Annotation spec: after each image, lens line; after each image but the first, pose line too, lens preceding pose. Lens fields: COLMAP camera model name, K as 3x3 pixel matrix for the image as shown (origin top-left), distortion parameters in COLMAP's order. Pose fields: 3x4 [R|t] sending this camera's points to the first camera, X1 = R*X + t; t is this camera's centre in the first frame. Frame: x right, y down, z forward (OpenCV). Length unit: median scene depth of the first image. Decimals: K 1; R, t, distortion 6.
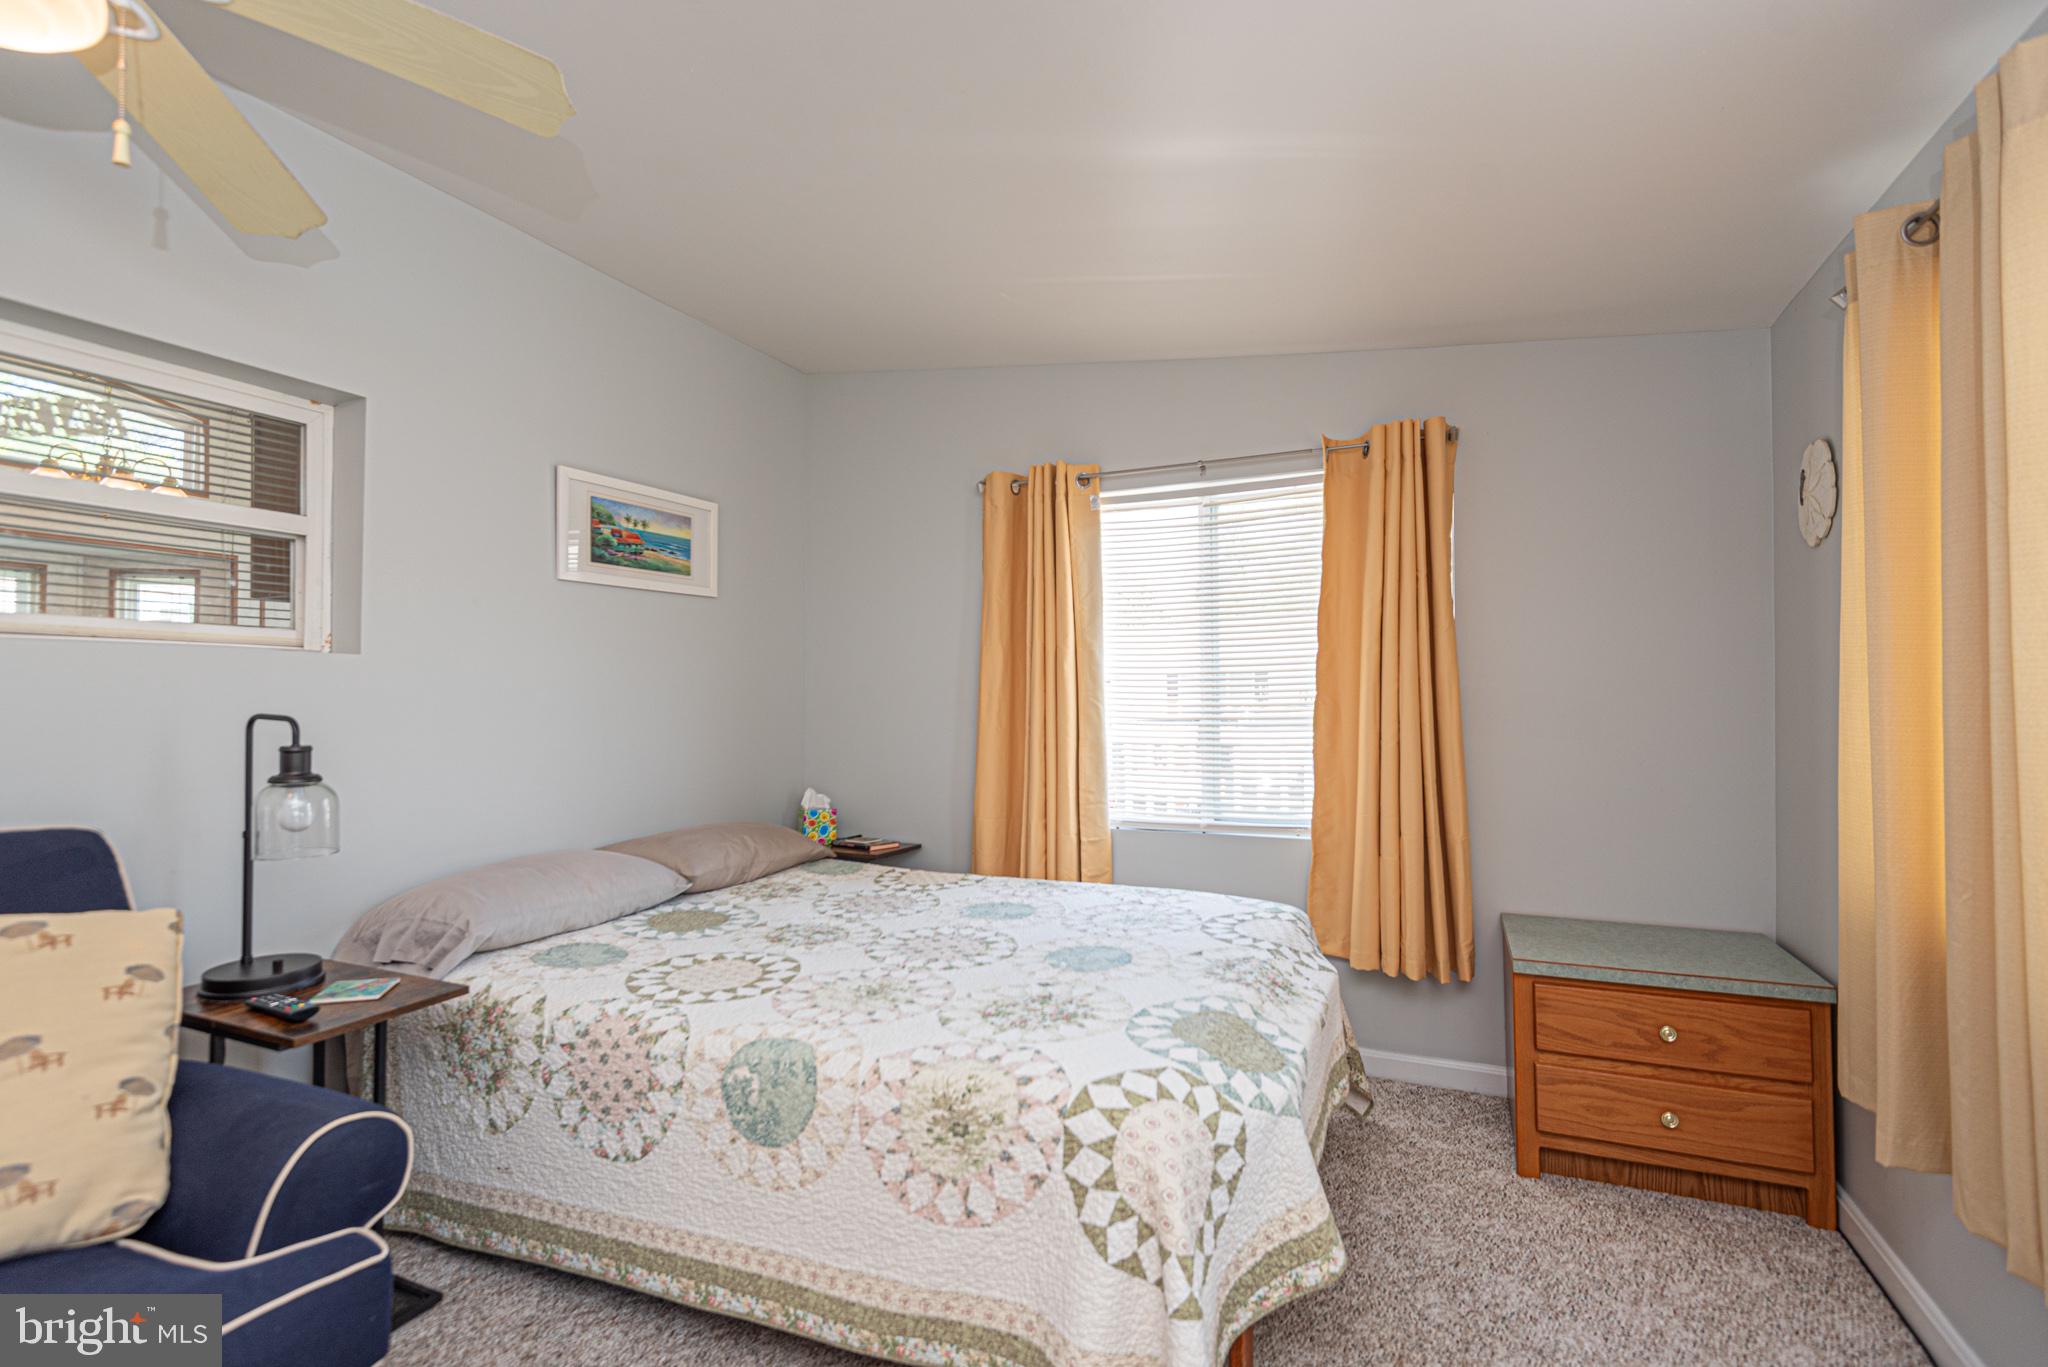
lens RADIAL K [[933.2, 0, 1014.6], [0, 933.2, 668.0], [0, 0, 1]] dist [0.018320, -0.010486]
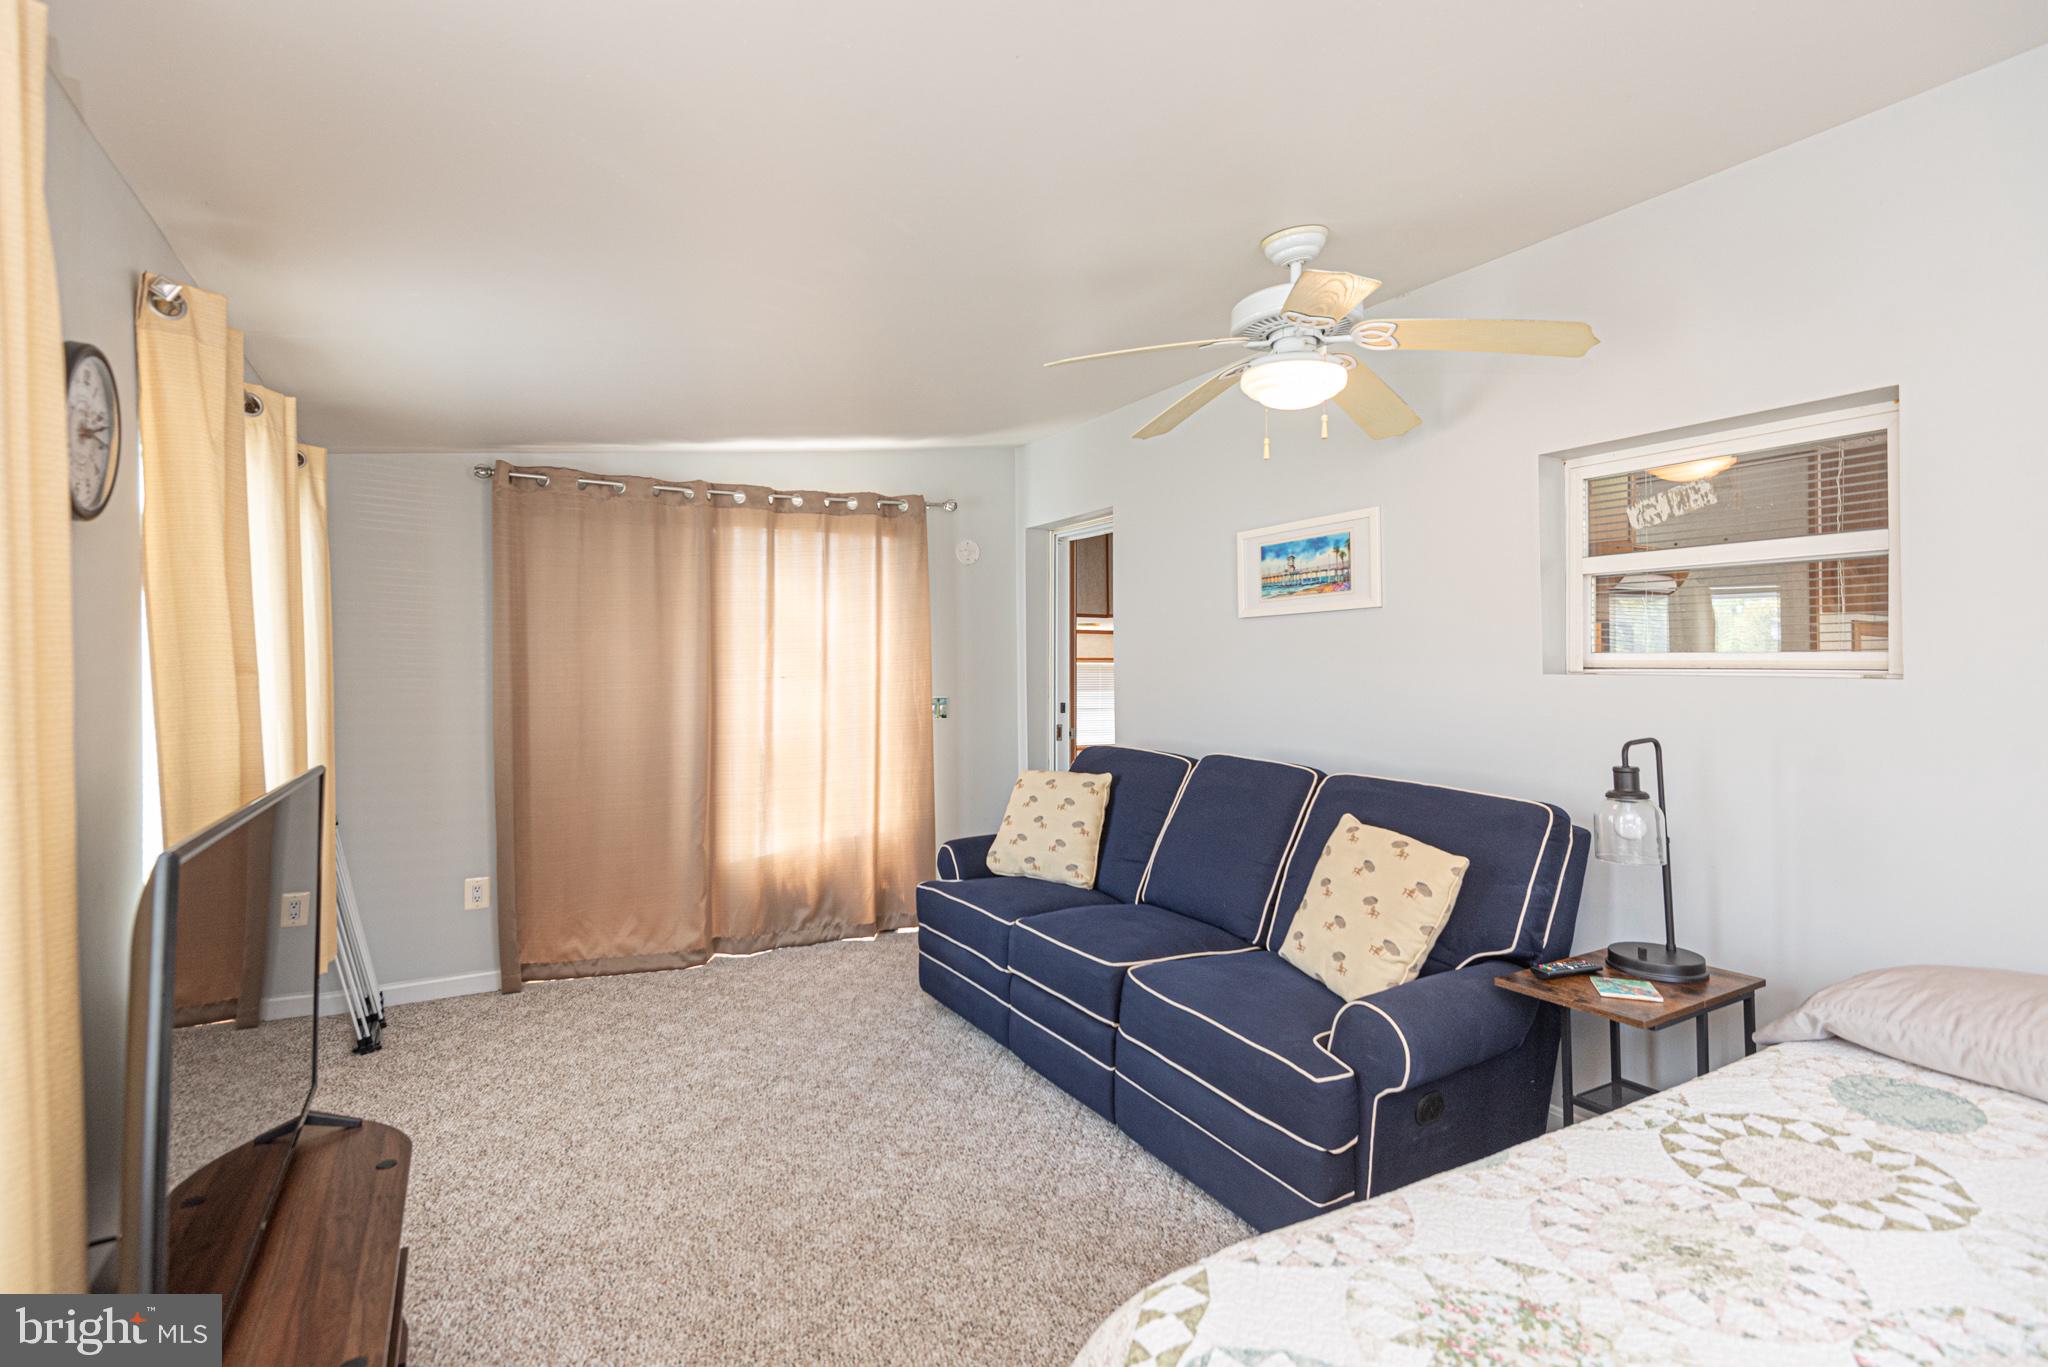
lens RADIAL K [[933.2, 0, 989.6], [0, 933.2, 666.2], [0, 0, 1]] dist [0.018320, -0.010486]
pose [[-0.588457, -0.000163, -0.808529, 0.562727], [0.026956, 0.999440, -0.019820, -0.034930], [0.808079, -0.033458, -0.588123, 0.914590]]
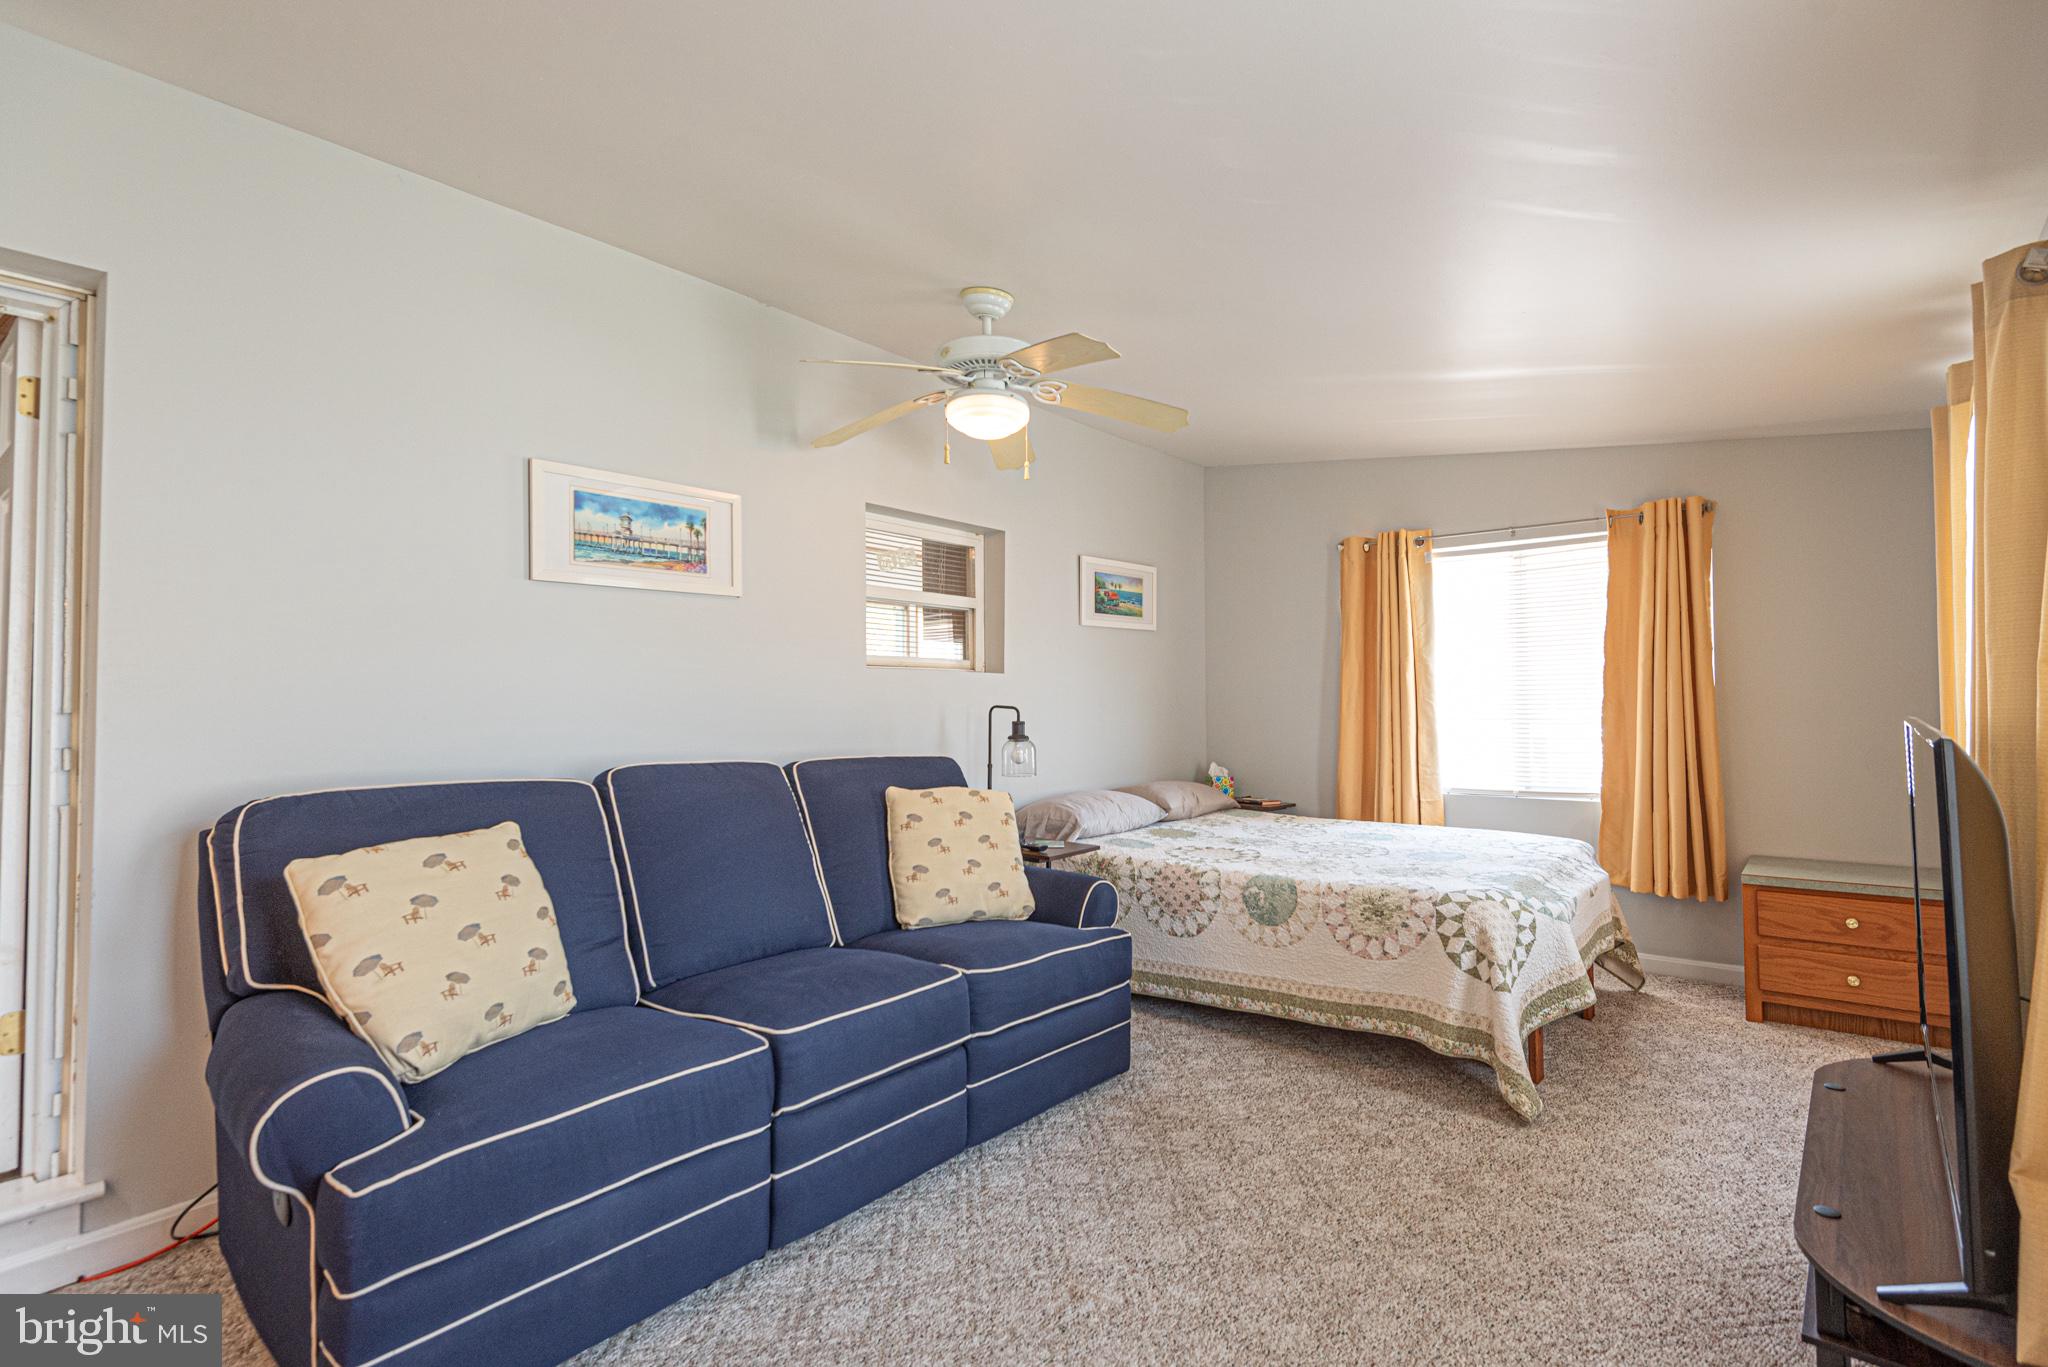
lens RADIAL K [[933.2, 0, 1073.0], [0, 933.2, 667.9], [0, 0, 1]] dist [0.018320, -0.010486]
pose [[0.969711, -0.008146, -0.244119, -0.141493], [0.007623, 0.999966, -0.003088, -0.020908], [0.244136, 0.001133, 0.969740, -0.777191]]
